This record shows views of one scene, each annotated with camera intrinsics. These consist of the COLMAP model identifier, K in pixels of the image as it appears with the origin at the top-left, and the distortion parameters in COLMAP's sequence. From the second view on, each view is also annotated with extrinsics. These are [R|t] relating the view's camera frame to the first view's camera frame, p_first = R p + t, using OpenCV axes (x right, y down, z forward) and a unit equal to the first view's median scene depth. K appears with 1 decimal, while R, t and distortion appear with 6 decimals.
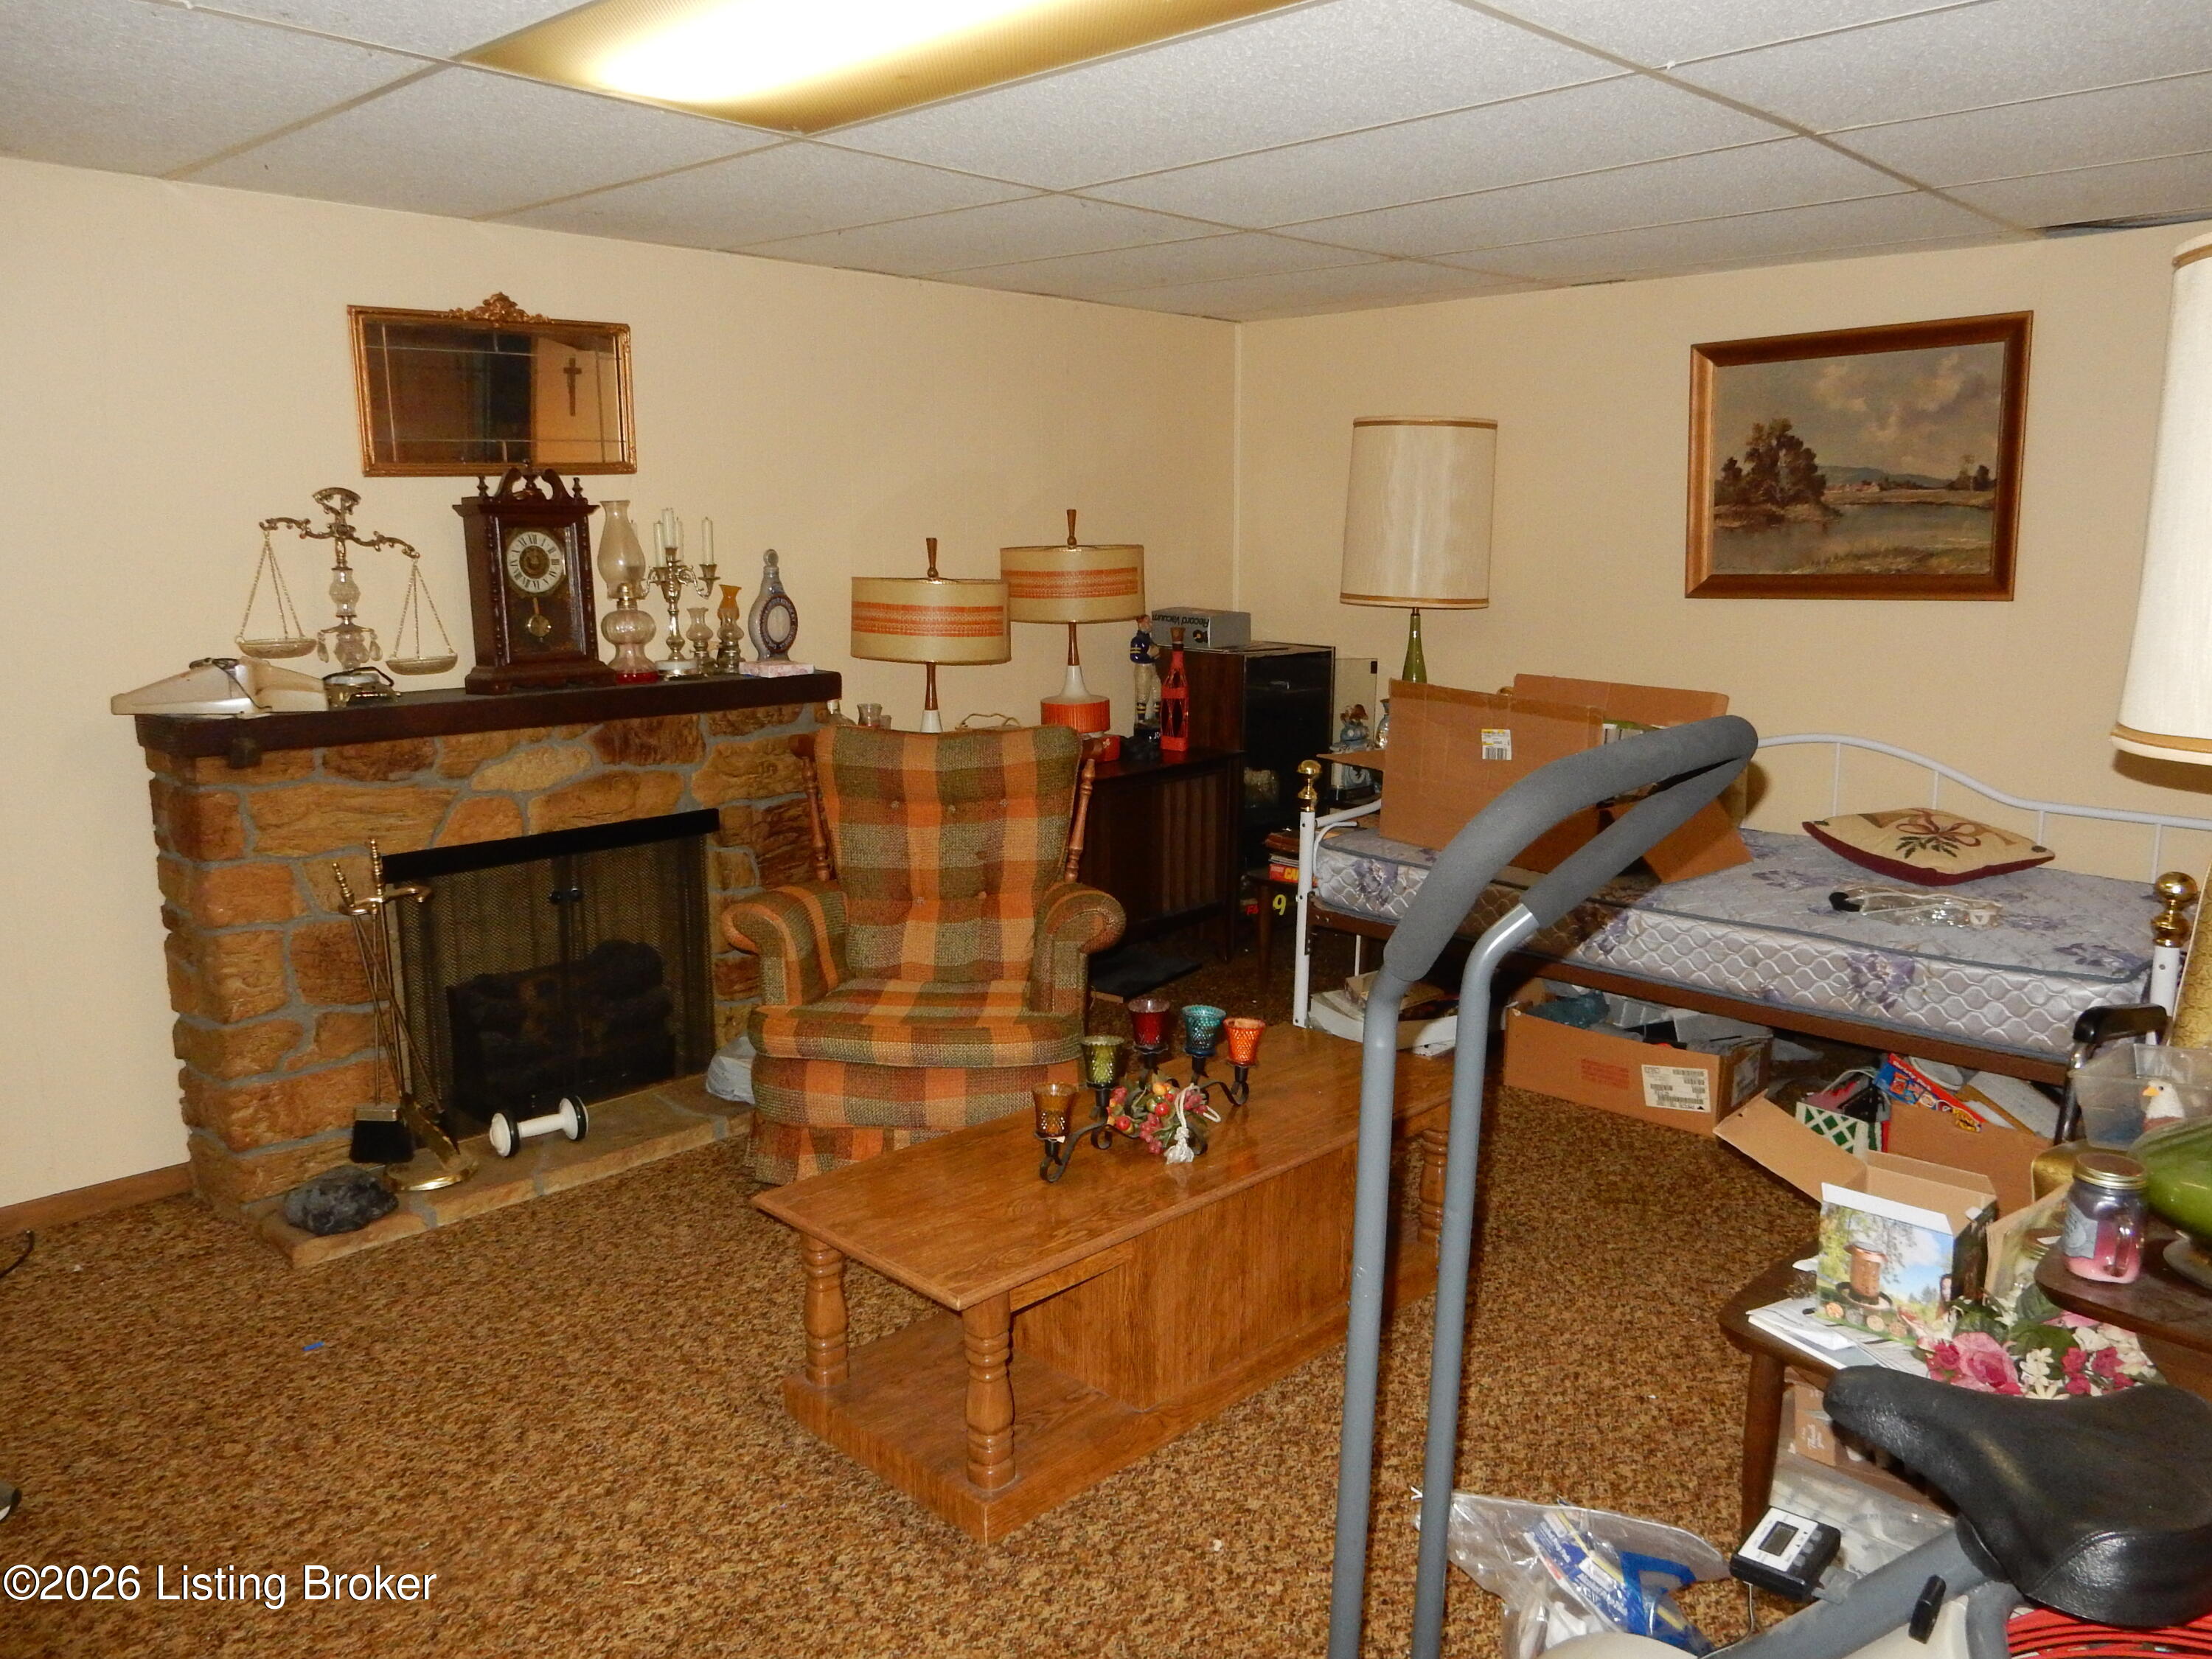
lens RADIAL K [[1634.3, 0, 1107.1], [0, 1634.3, 830.9], [0, 0, 1]] dist [0.012591, 0.002468]
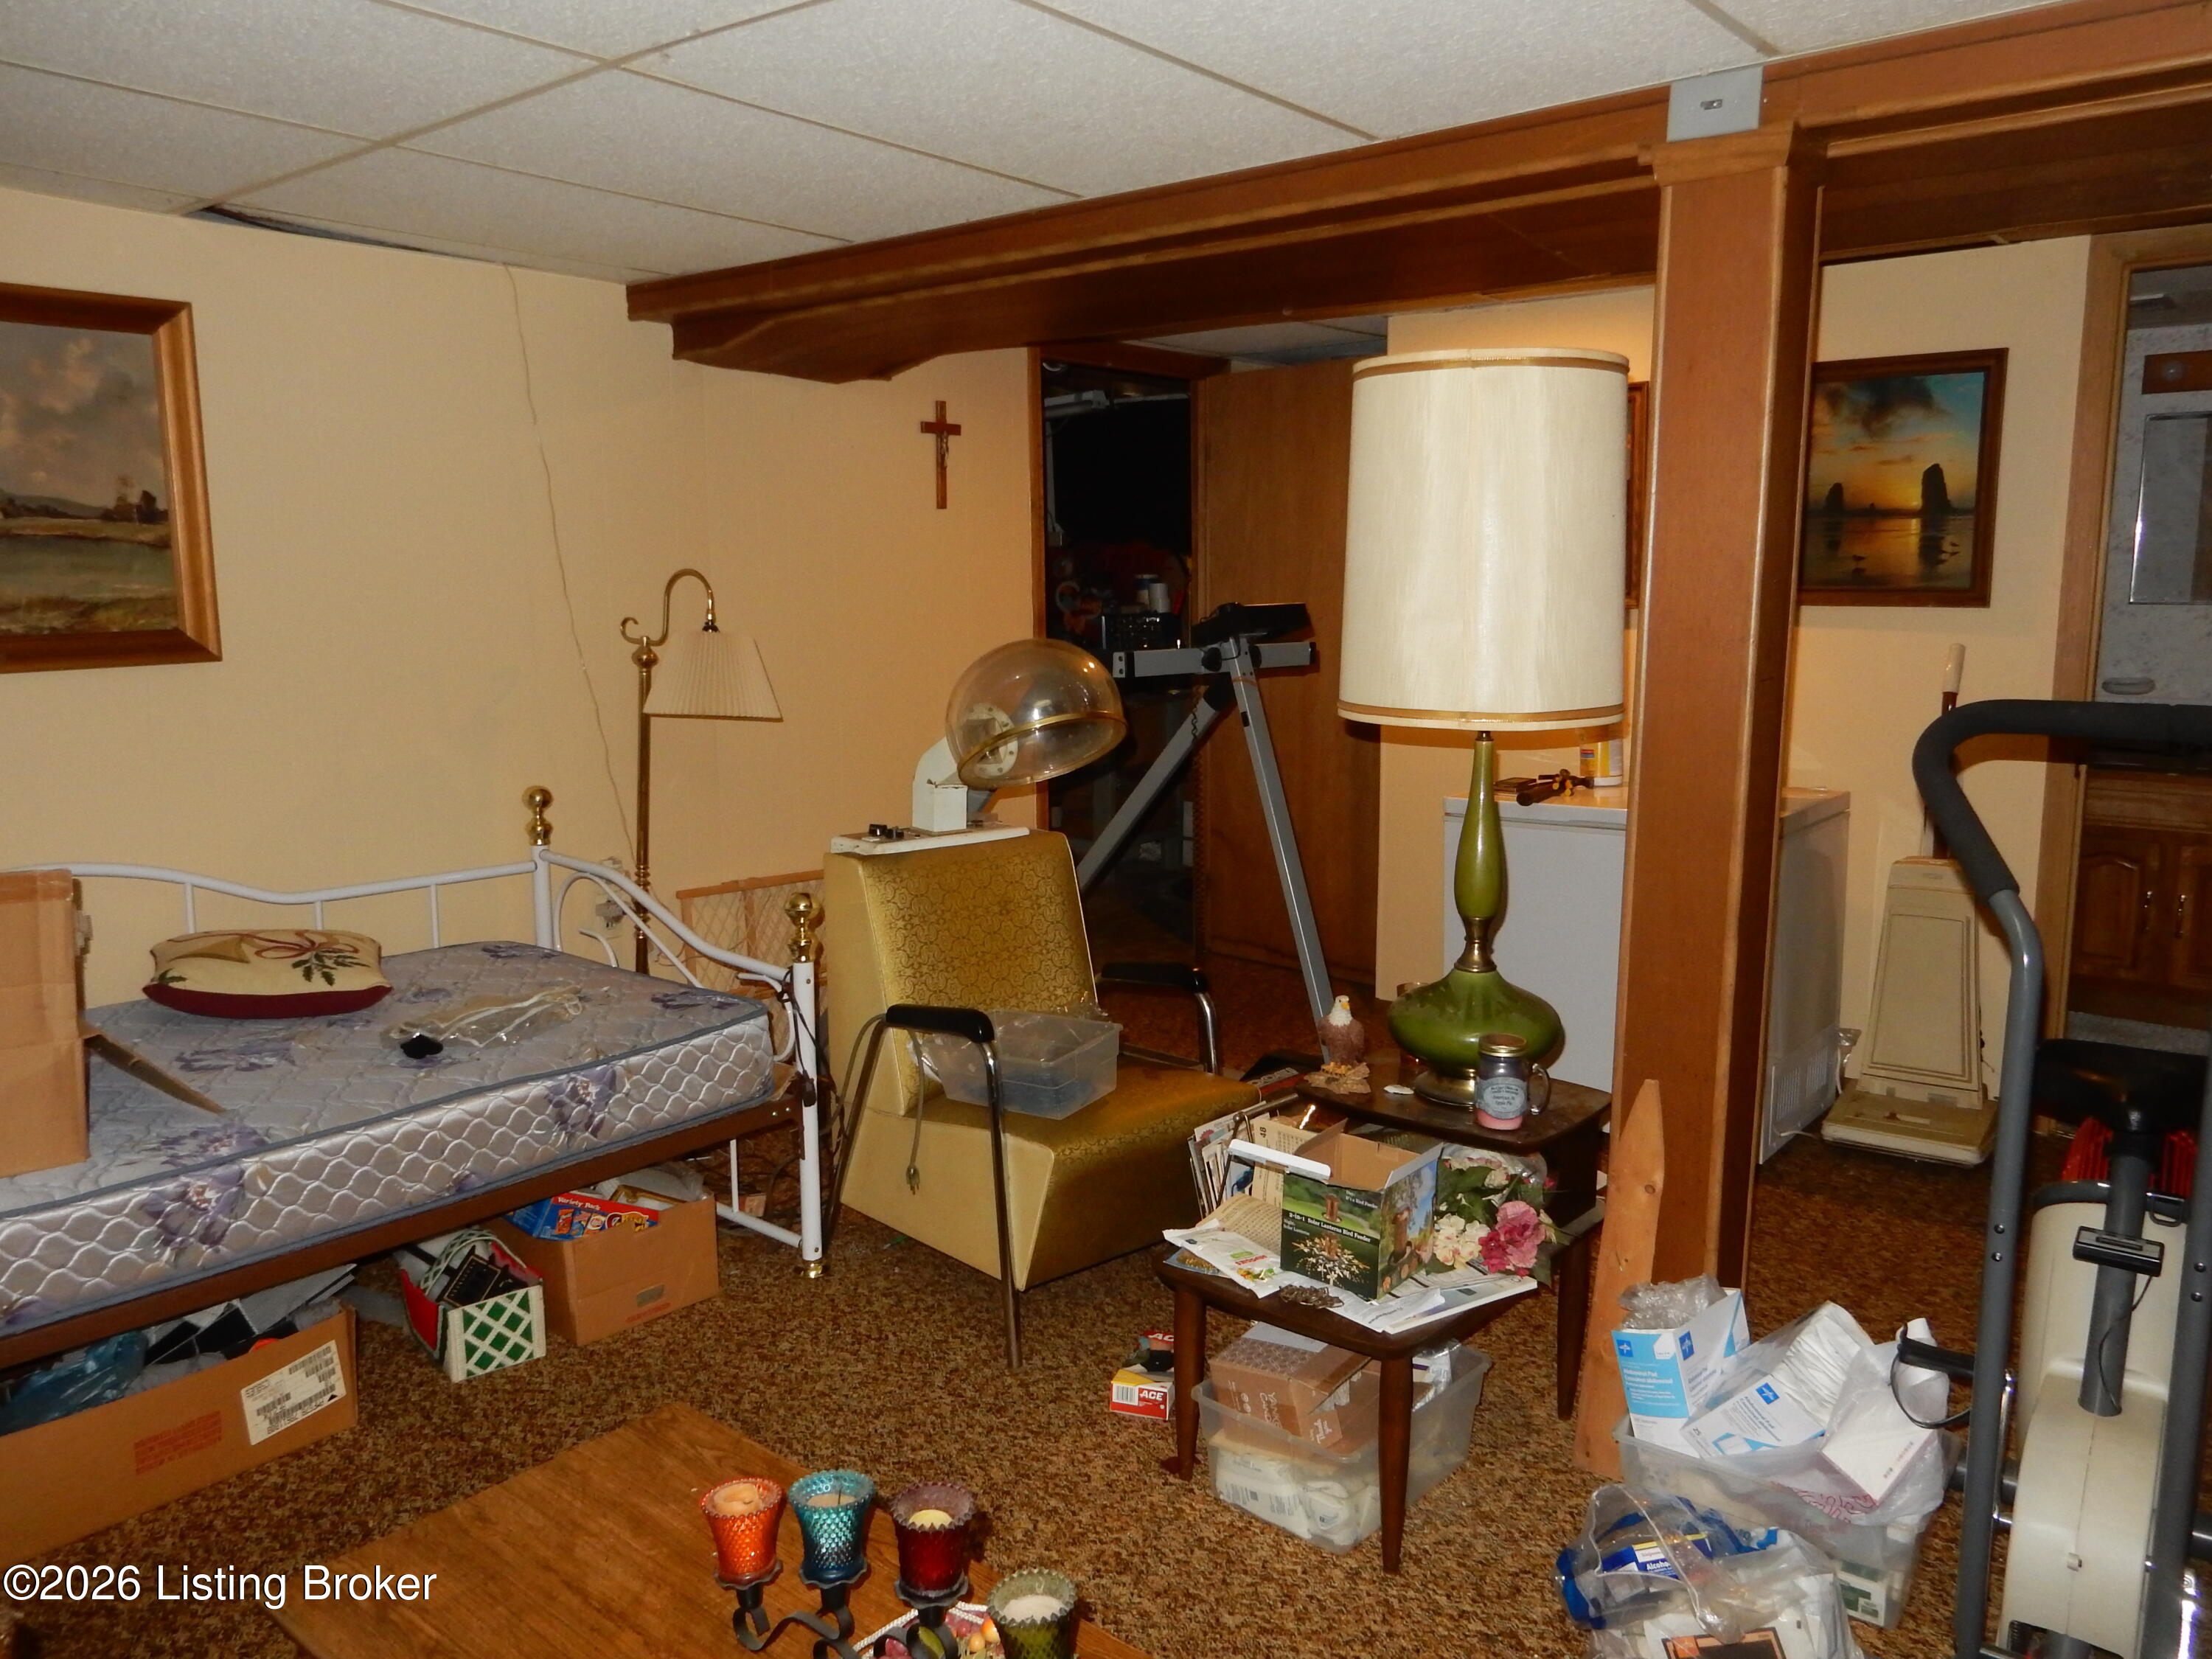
lens RADIAL K [[1634.3, 0, 1107.2], [0, 1634.3, 833.1], [0, 0, 1]] dist [0.012591, 0.002468]
pose [[-0.067369, -0.152244, 0.986044, -0.289211], [0.189543, 0.968339, 0.162461, -0.105807], [-0.979559, 0.197842, -0.036379, 0.614129]]
